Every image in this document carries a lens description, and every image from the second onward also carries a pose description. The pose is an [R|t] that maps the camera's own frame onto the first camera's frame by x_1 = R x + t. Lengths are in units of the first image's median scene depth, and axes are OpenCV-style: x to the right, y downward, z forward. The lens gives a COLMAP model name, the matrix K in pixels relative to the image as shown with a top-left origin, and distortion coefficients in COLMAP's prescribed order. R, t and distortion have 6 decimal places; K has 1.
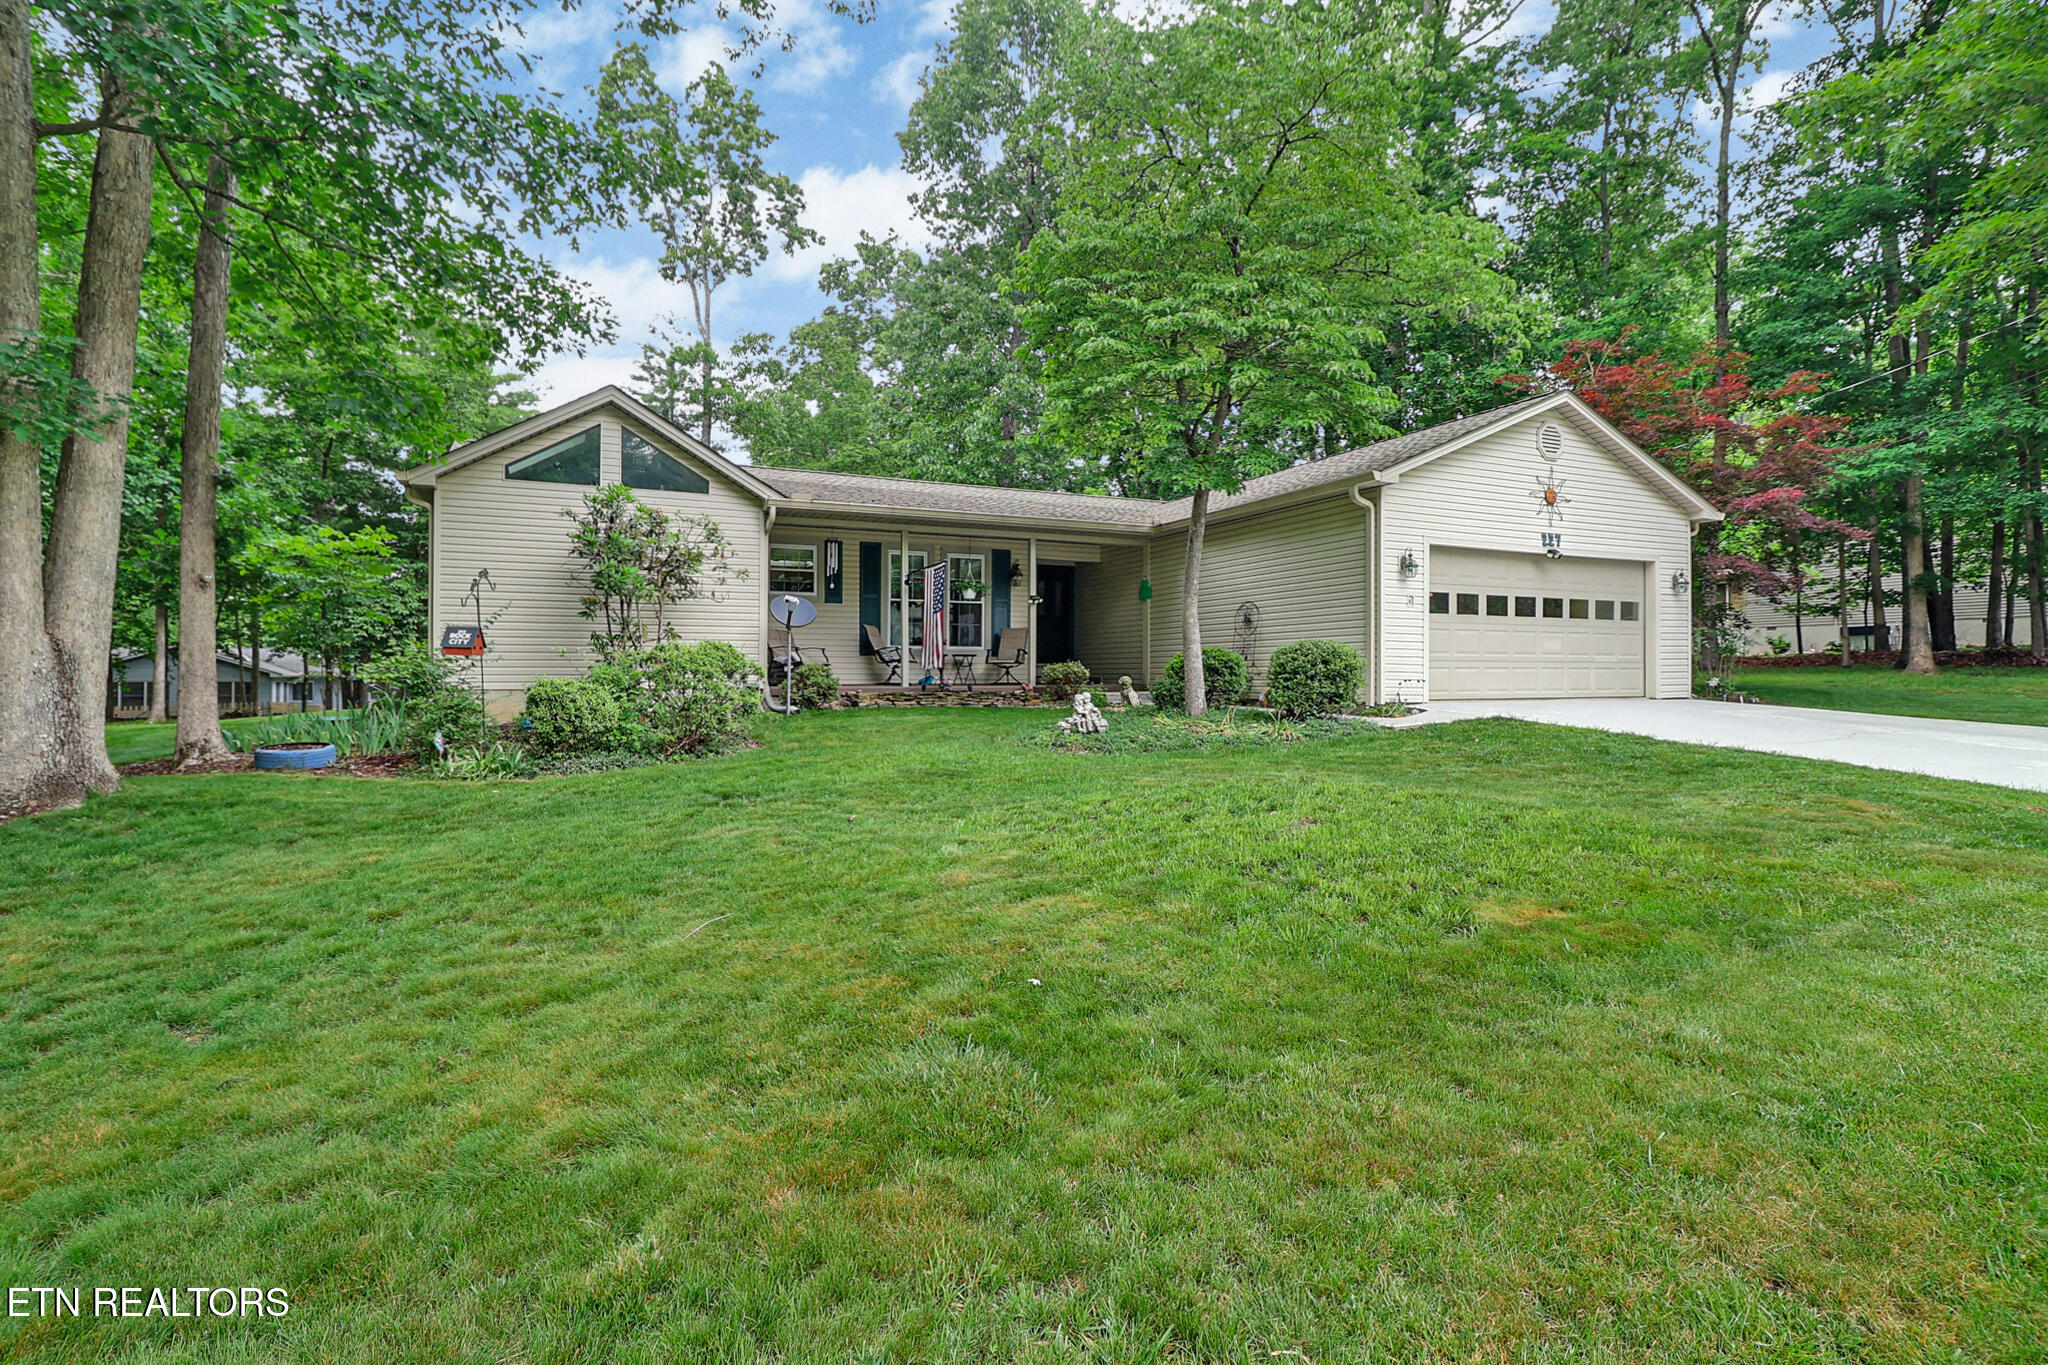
lens RADIAL K [[993.4, 0, 1031.9], [0, 993.4, 684.0], [0, 0, 1]] dist [-0.012327, 0.000125]
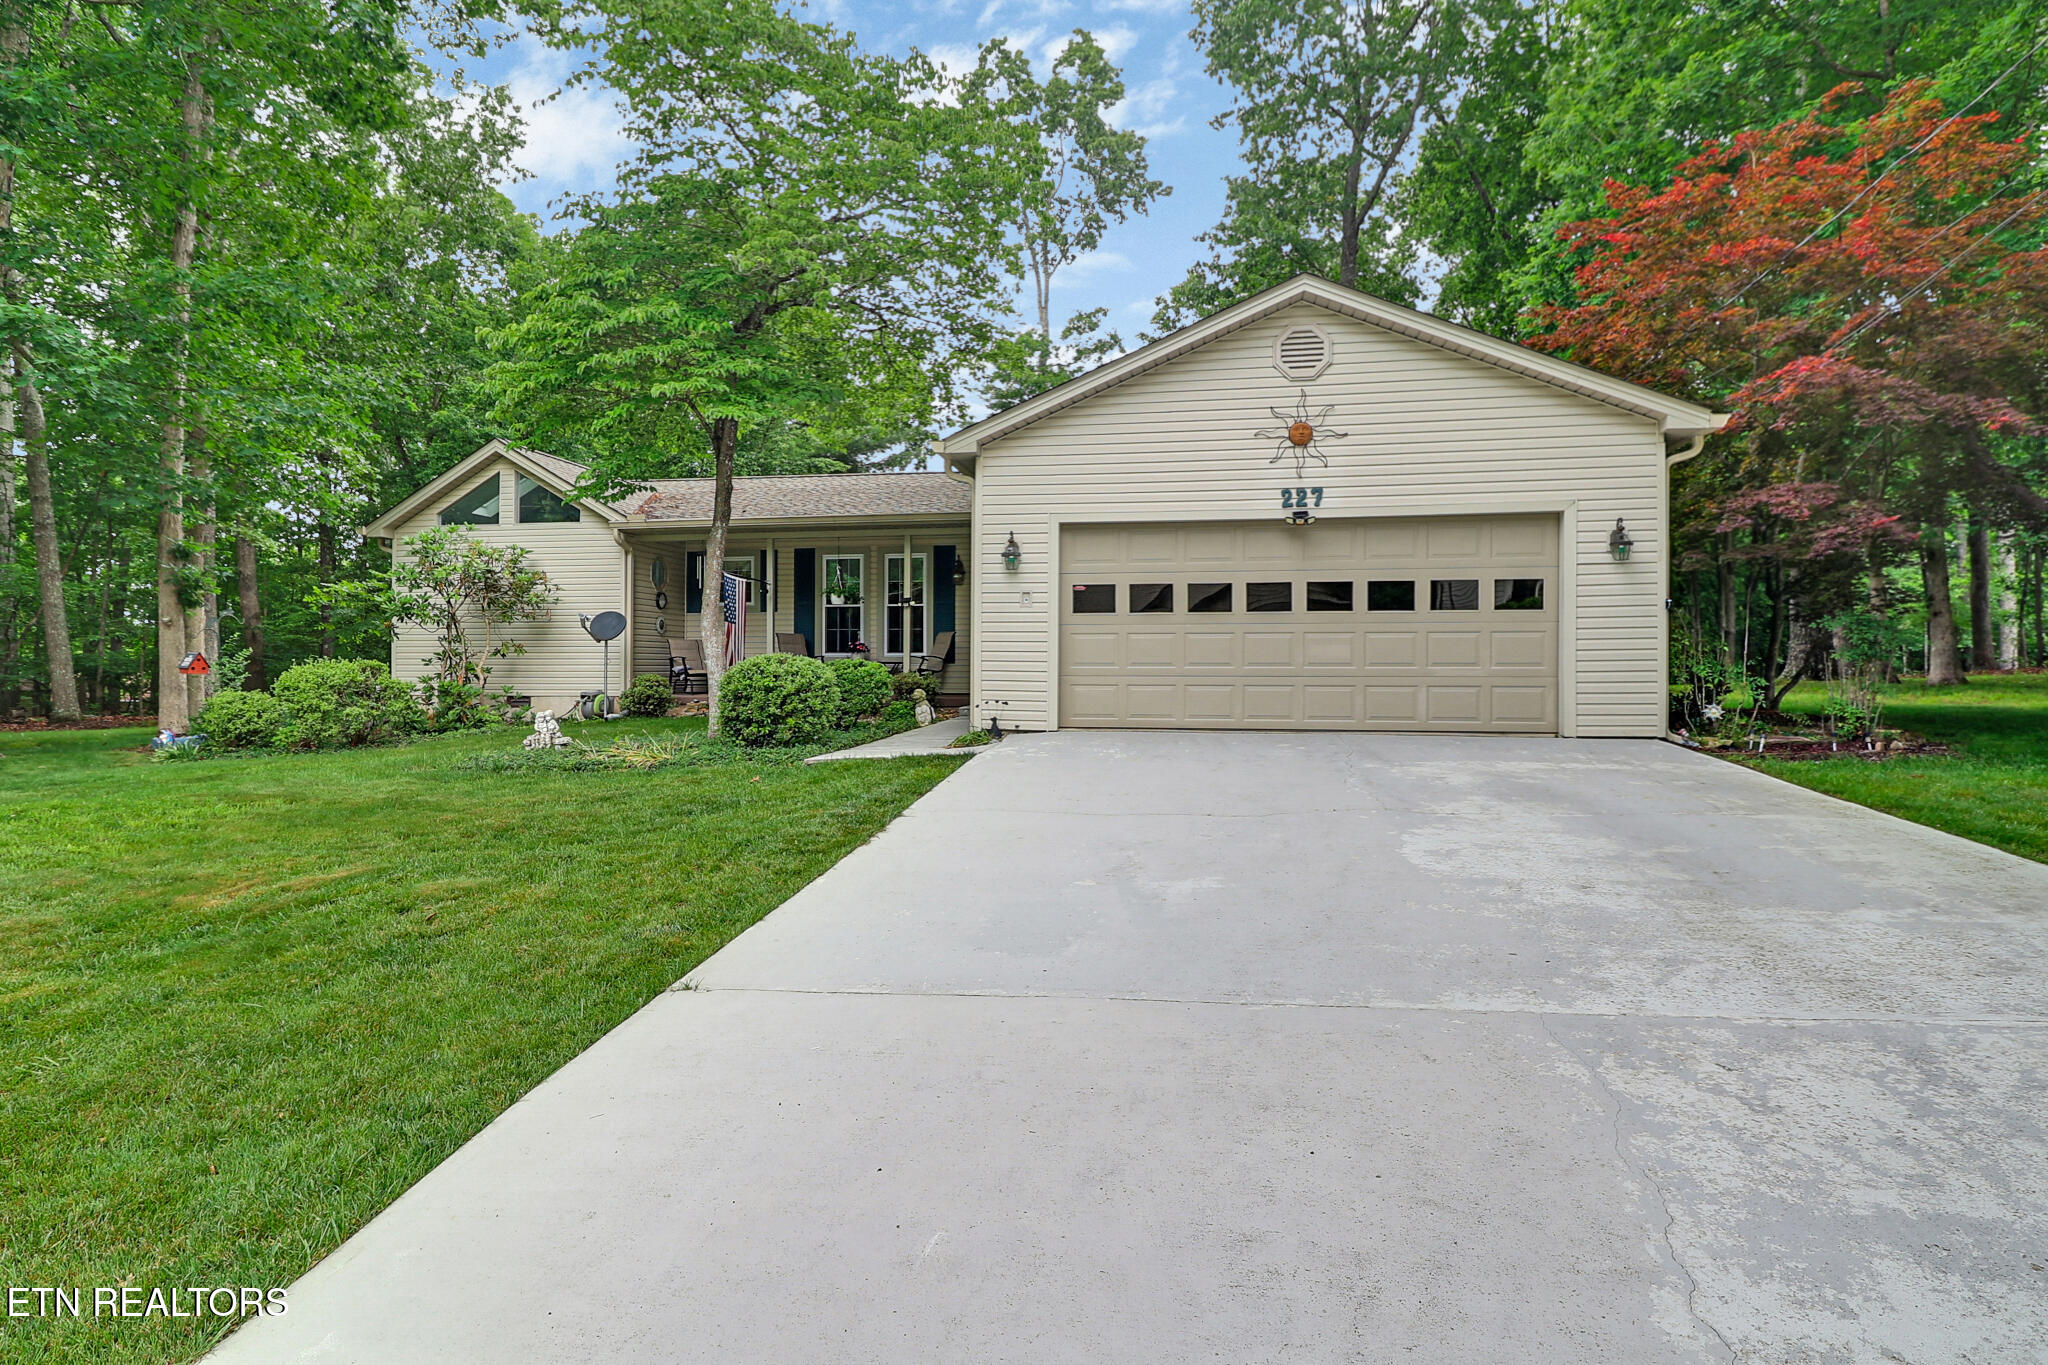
lens RADIAL K [[1123.3, 0, 1018.4], [0, 1123.3, 678.3], [0, 0, 1]] dist [-0.006621, -0.003005]
pose [[0.811911, 0.007107, -0.583738, 0.776522], [-0.006289, 0.999974, 0.003427, -0.021910], [0.583748, 0.000889, 0.811935, 0.250325]]
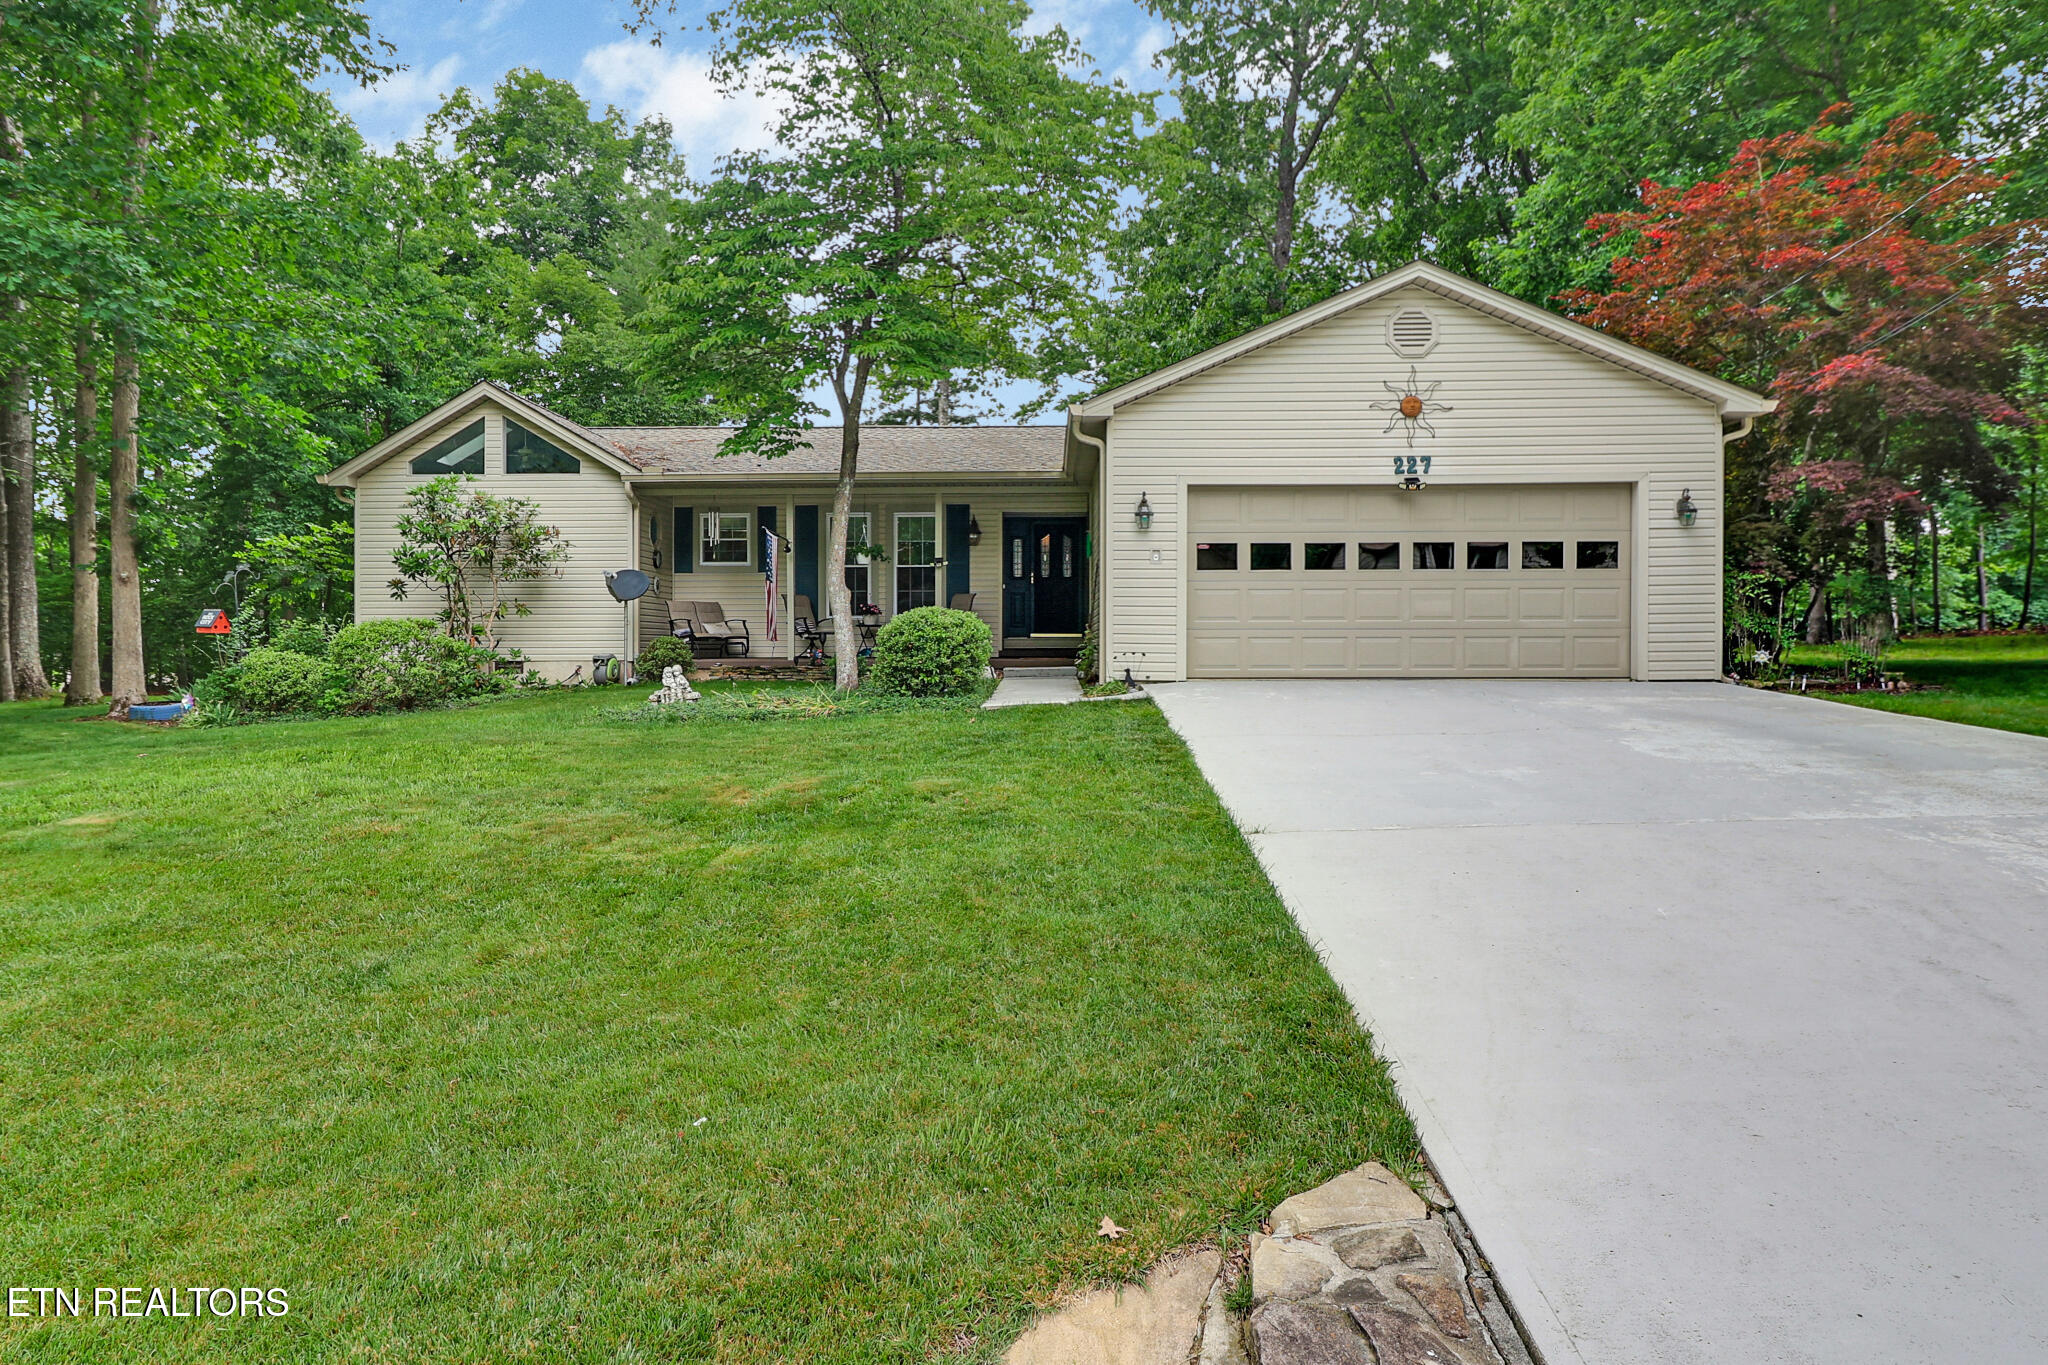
lens RADIAL K [[1286.0, 0, 1023.3], [0, 1286.0, 677.7], [0, 0, 1]] dist [-0.009295, 0.001662]
pose [[0.891287, 0.009880, -0.453331, 0.668443], [-0.002289, 0.999848, 0.017290, -0.001738], [0.453433, -0.014373, 0.891174, 0.007485]]
